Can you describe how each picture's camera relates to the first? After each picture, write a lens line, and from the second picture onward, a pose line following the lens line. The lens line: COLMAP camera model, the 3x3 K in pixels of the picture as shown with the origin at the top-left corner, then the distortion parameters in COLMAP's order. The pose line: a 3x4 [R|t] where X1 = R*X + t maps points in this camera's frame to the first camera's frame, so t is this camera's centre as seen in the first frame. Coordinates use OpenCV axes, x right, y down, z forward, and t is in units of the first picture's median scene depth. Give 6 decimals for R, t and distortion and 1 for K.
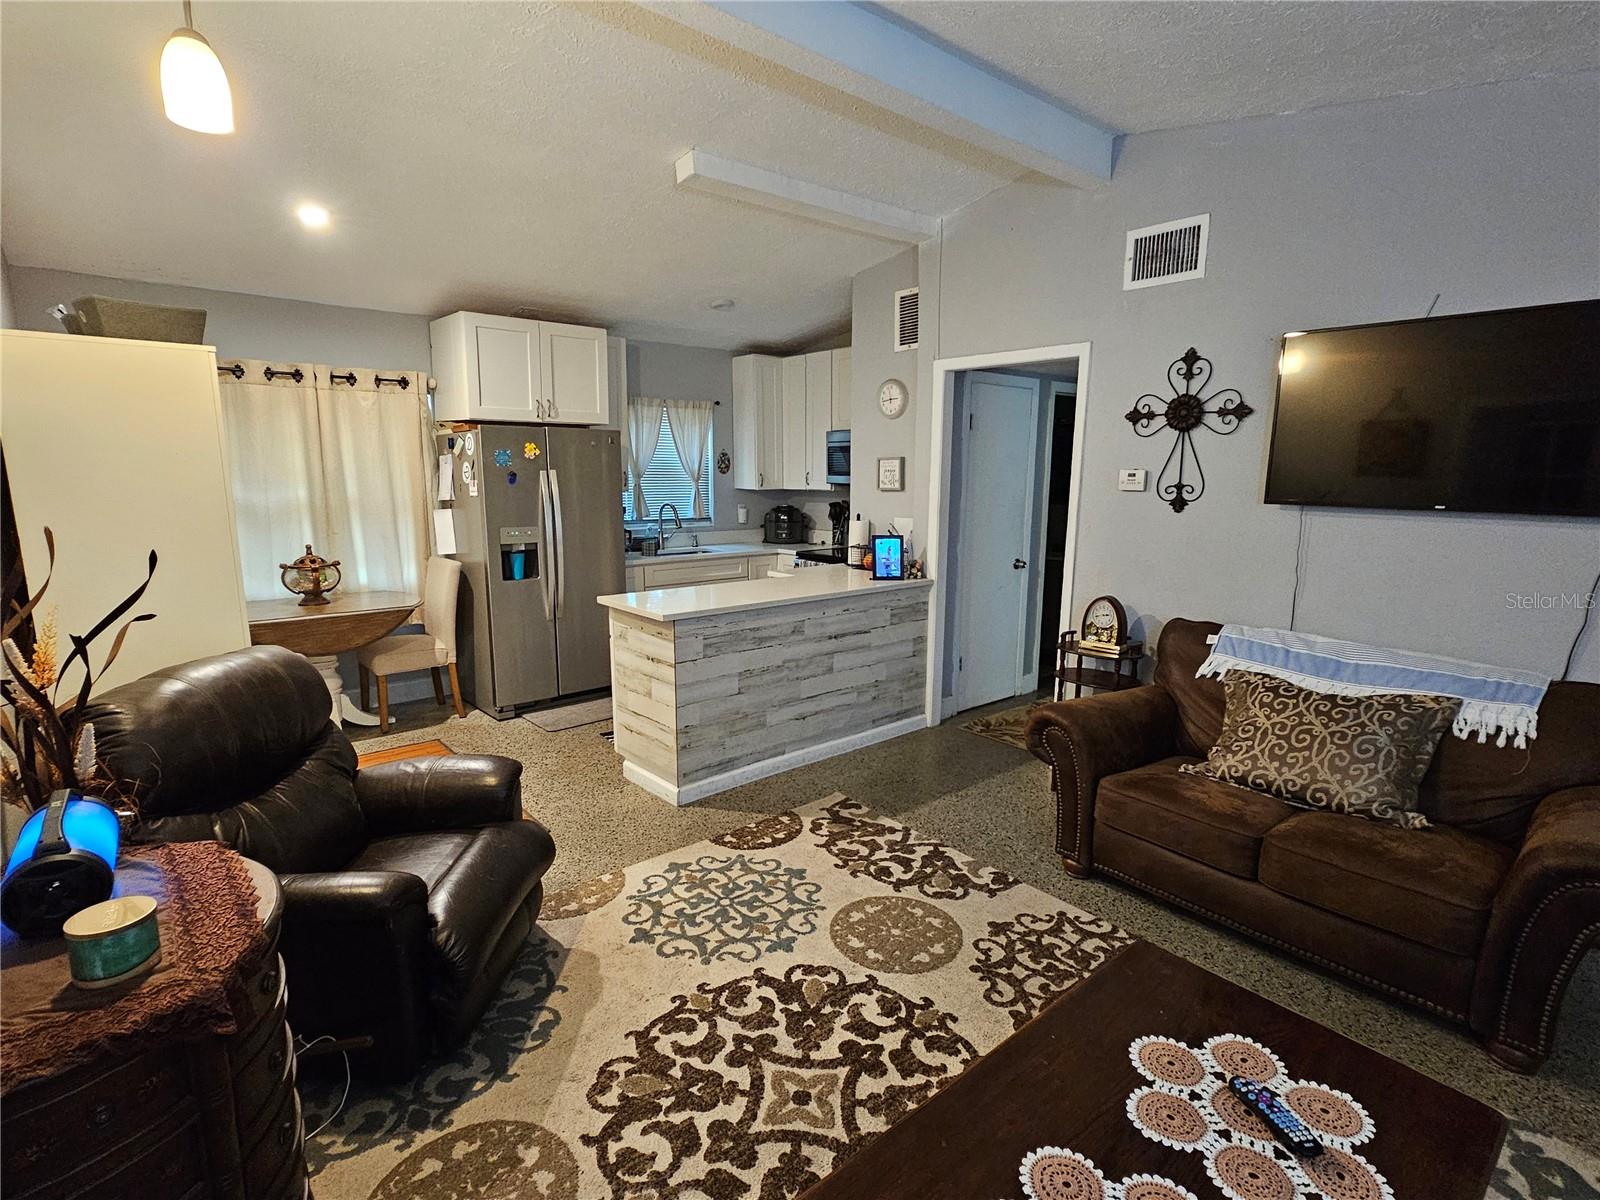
lens RADIAL K [[788.0, 0, 795.5], [0, 788.0, 616.6], [0, 0, 1]] dist [0.002209, 0.000047]
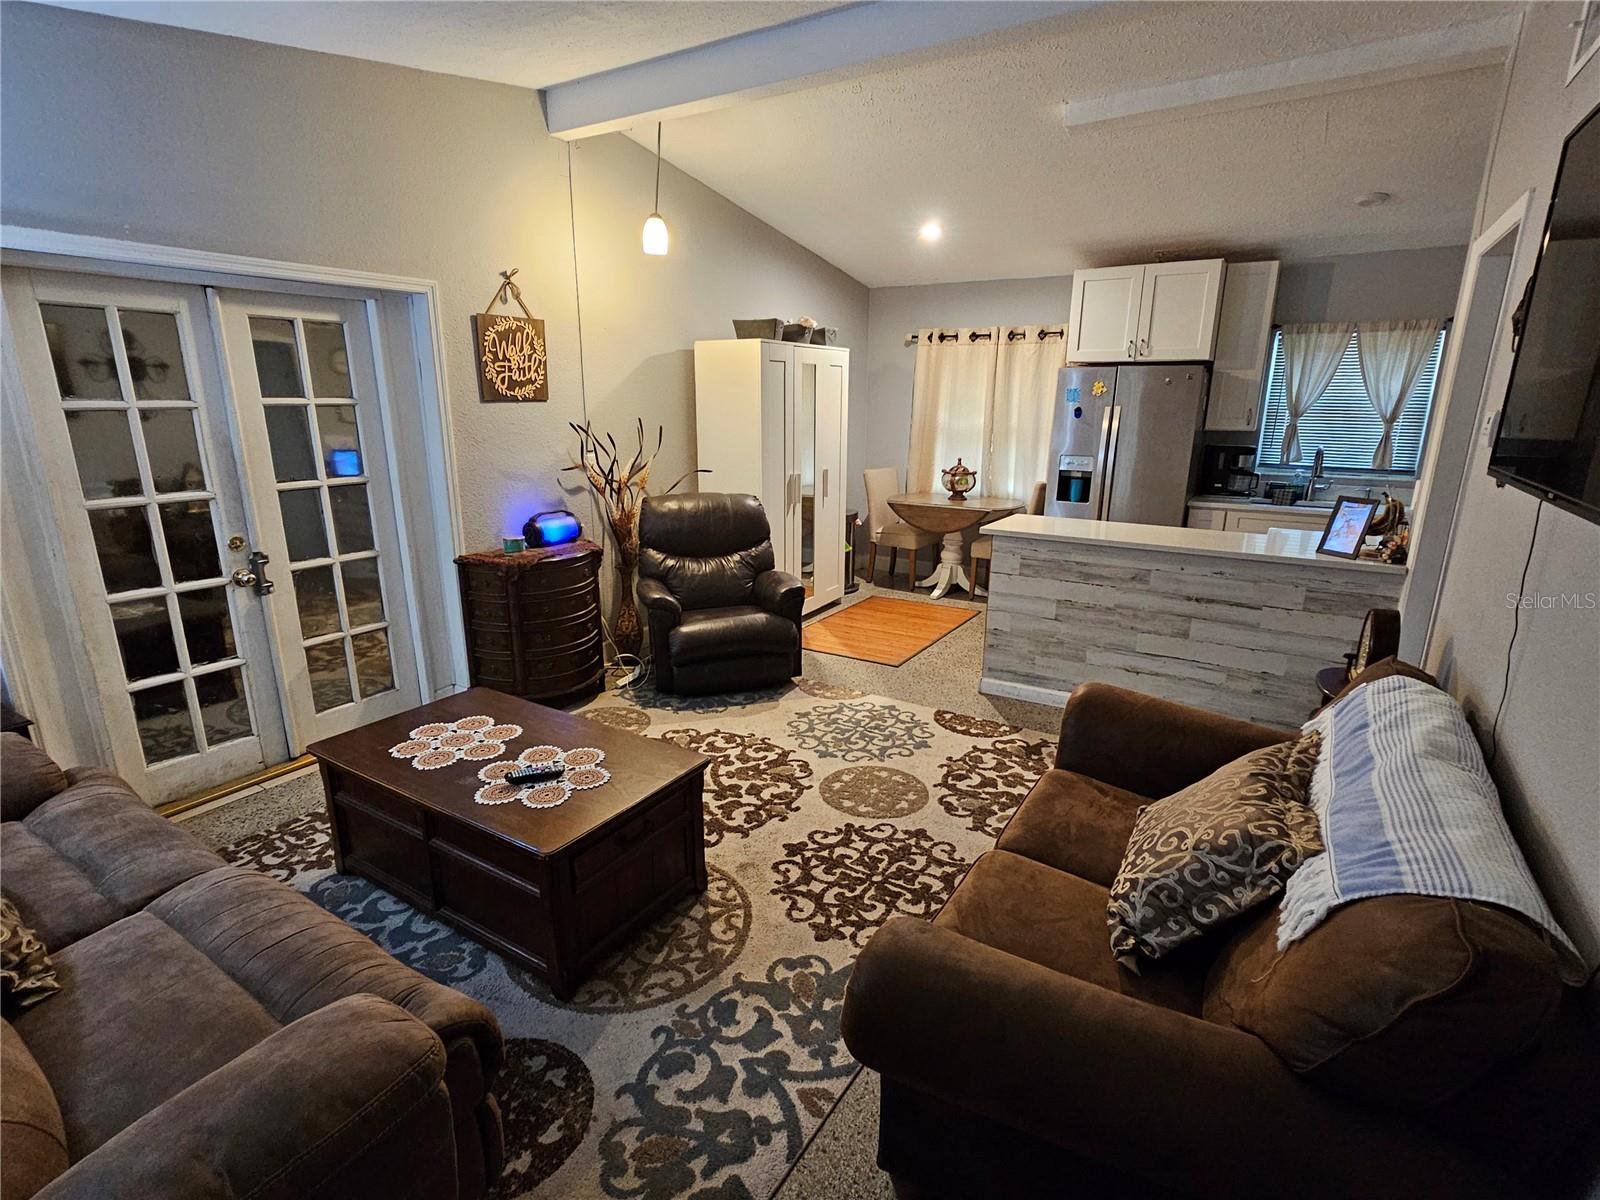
lens RADIAL K [[789.5, 0, 800.1], [0, 789.5, 611.4], [0, 0, 1]] dist [-0.000705, -0.000411]
pose [[0.302191, 0.246671, -0.920779, 0.721222], [-0.182690, 0.963021, 0.198030, -0.054796], [0.935577, 0.108374, 0.336081, 0.285206]]
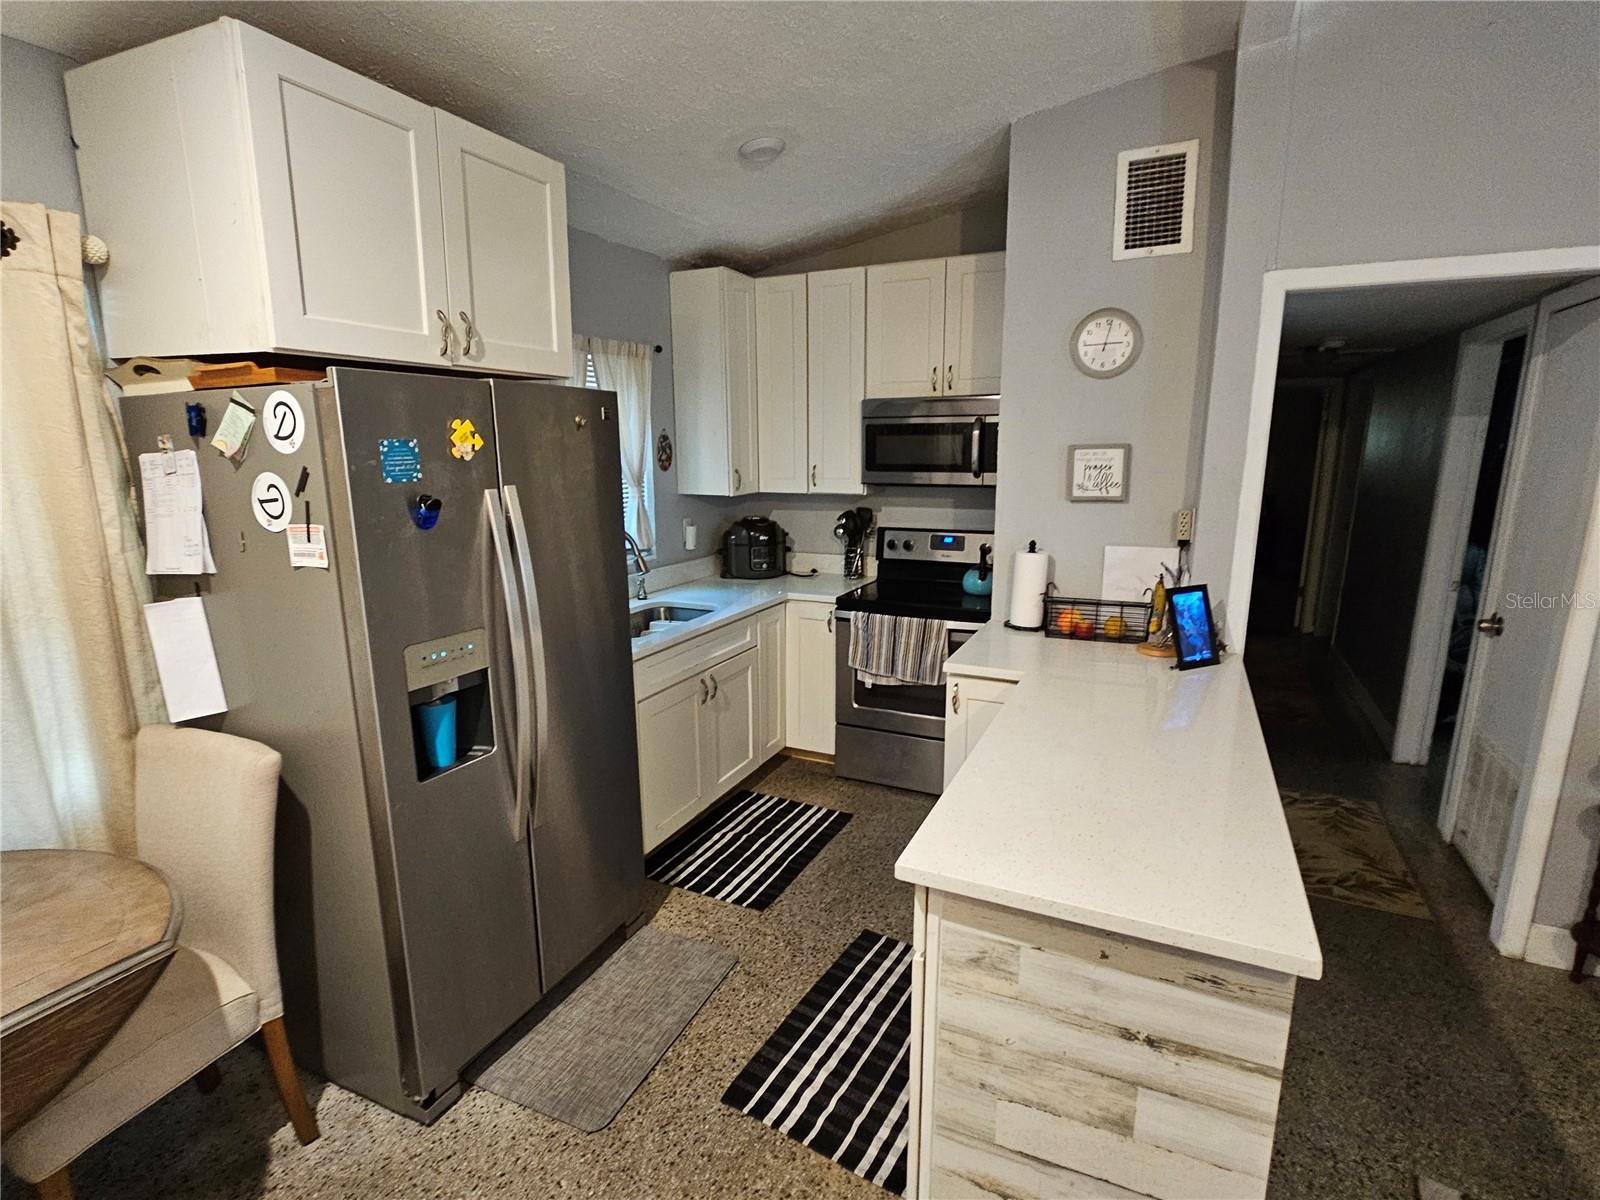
lens RADIAL K [[791.5, 0, 796.9], [0, 791.5, 613.1], [0, 0, 1]] dist [-0.001889, -0.000143]
pose [[0.912154, -0.096041, 0.398435, -0.387298], [0.085575, 0.995359, 0.044018, -0.142619], [-0.400813, -0.006055, 0.916140, 0.640863]]
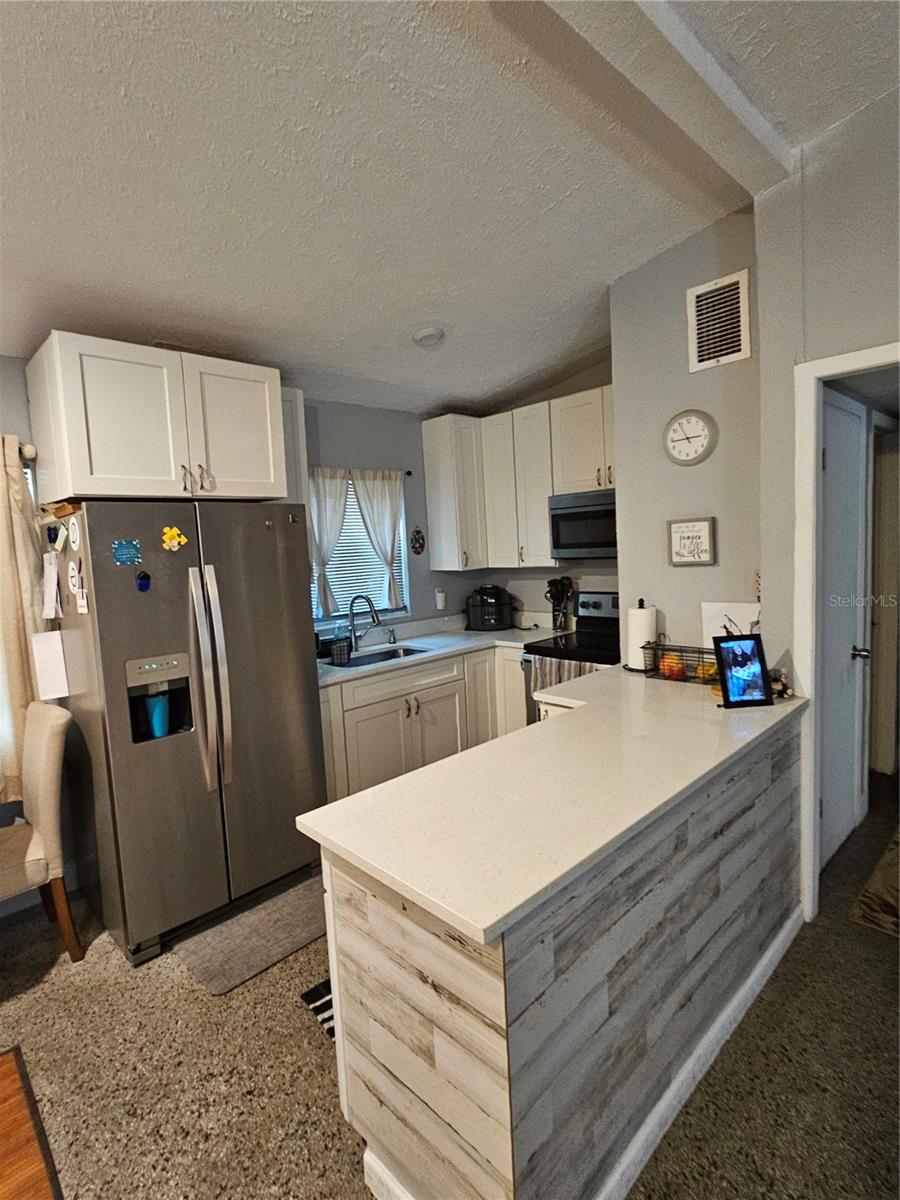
lens RADIAL K [[592.2, 0, 440.3], [0, 592.2, 600.7], [0, 0, 1]] dist [-0.000705, -0.000411]
pose [[0.996953, -0.062583, 0.046561, -0.156529], [0.066554, 0.993779, -0.089300, -0.111888], [-0.040683, 0.092127, 0.994916, 0.564079]]
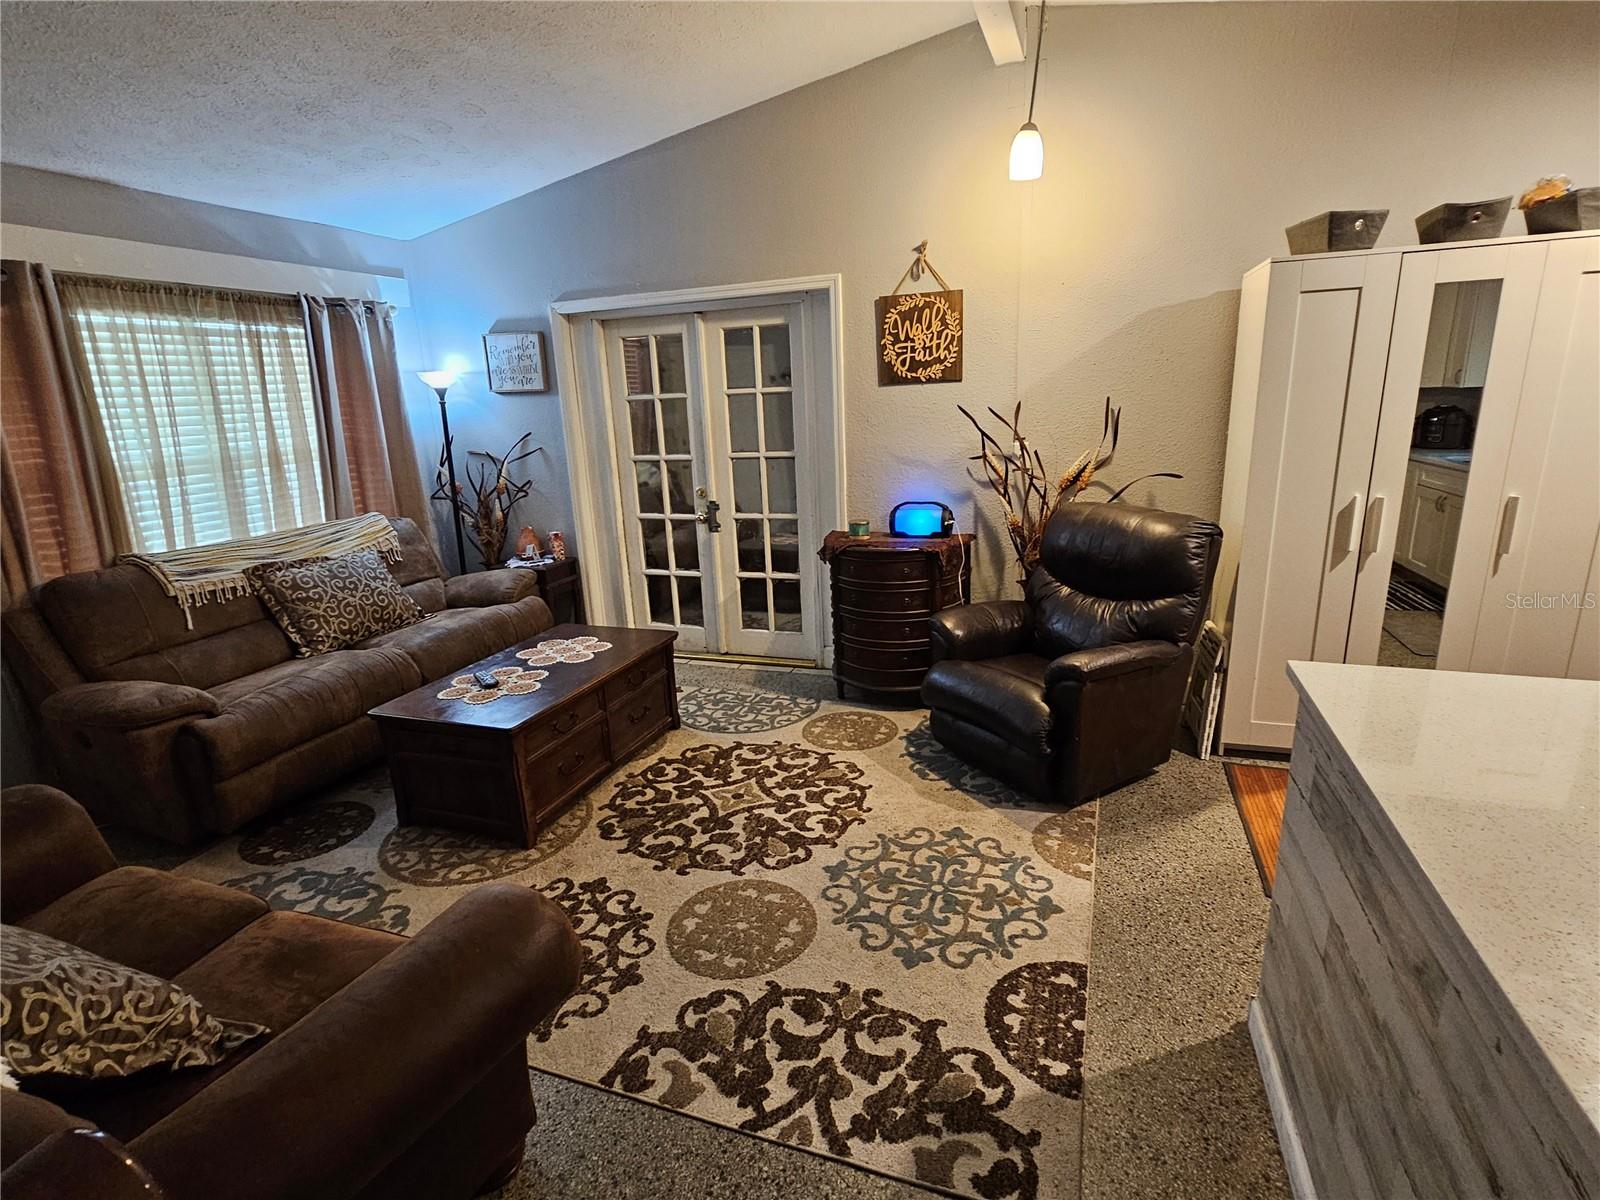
lens RADIAL K [[789.5, 0, 800.1], [0, 789.5, 611.4], [0, 0, 1]] dist [-0.000705, -0.000411]
pose [[-0.868245, 0.161563, -0.469093, 0.267800], [-0.056623, 0.907046, 0.417206, -0.179459], [0.492894, 0.388799, -0.778390, 0.992458]]
